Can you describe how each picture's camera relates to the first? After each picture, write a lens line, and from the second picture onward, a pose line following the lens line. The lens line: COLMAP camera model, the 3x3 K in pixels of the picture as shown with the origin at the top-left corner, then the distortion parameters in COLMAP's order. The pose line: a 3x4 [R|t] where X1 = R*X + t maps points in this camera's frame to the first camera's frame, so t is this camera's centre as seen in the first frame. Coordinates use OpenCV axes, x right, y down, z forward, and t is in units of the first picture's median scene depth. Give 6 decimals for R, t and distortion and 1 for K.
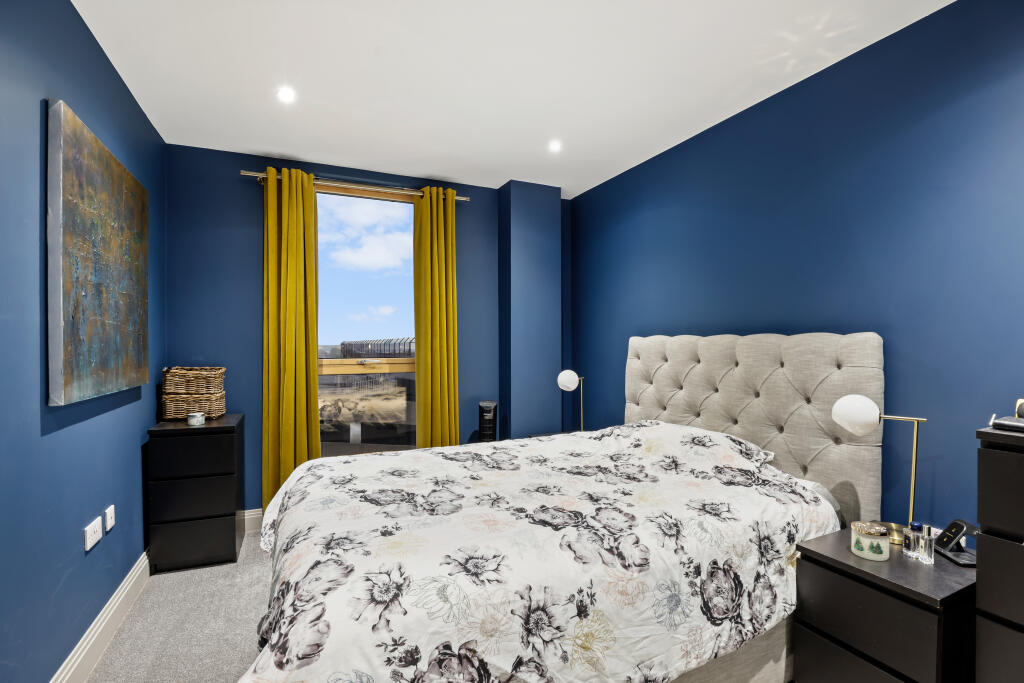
lens RADIAL K [[468.1, 0, 516.0], [0, 468.1, 343.3], [0, 0, 1]] dist [-0.027656, 0.000026]
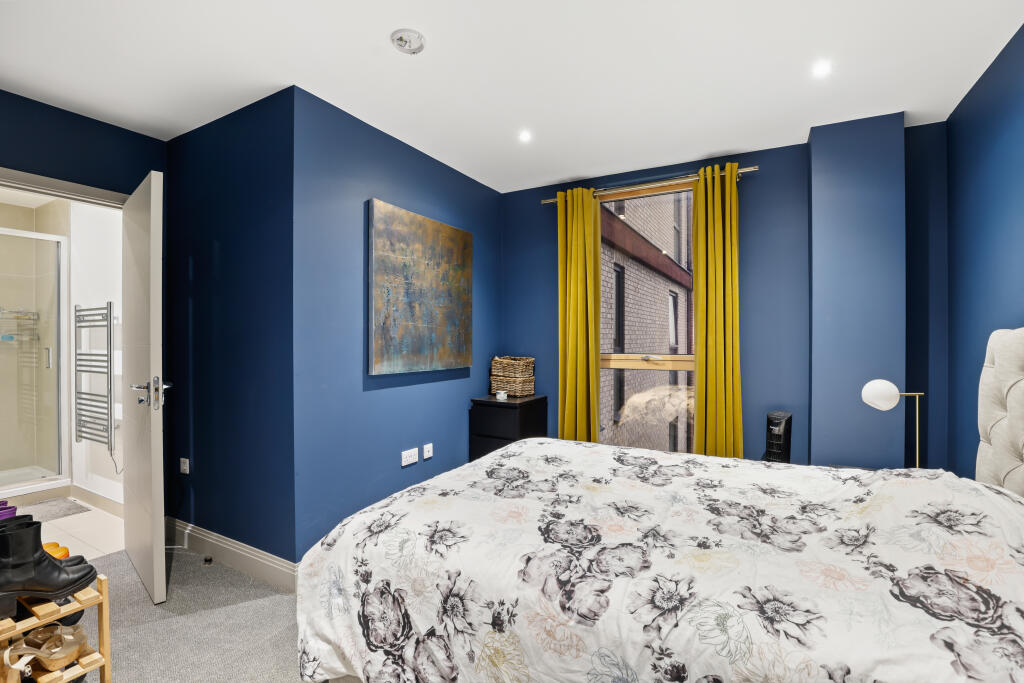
lens RADIAL K [[468.1, 0, 516.0], [0, 468.1, 343.3], [0, 0, 1]] dist [-0.027656, 0.000026]
pose [[0.596644, 0.009629, -0.802448, 0.636461], [-0.003678, 0.999950, 0.009264, -0.001388], [0.802498, -0.002576, 0.596650, 0.325140]]
